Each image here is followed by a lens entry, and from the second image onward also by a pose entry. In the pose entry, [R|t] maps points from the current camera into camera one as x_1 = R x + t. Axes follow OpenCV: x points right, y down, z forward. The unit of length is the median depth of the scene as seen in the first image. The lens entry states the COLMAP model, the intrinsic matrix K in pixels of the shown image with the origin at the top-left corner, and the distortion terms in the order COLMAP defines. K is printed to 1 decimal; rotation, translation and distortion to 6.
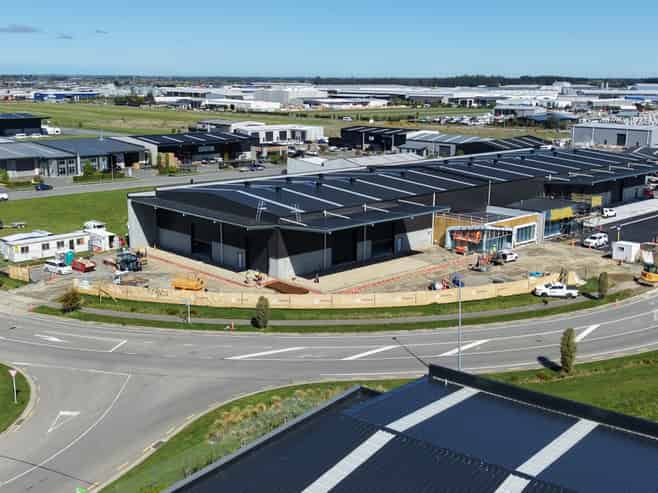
lens RADIAL K [[739.2, 0, 329.0], [0, 739.2, 246.5], [0, 0, 1]] dist [0.163907, -0.473546]
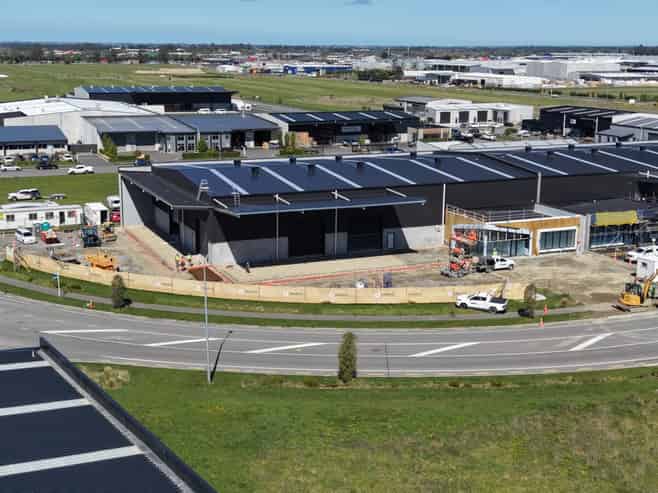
lens RADIAL K [[887.7, 0, 329.0], [0, 887.7, 246.5], [0, 0, 1]] dist [0.099785, -0.049511]
pose [[0.943752, 0.073203, -0.322450, 0.194472], [-0.074363, 0.997193, 0.008737, 0.000150], [0.322185, 0.015733, 0.946546, -0.000801]]
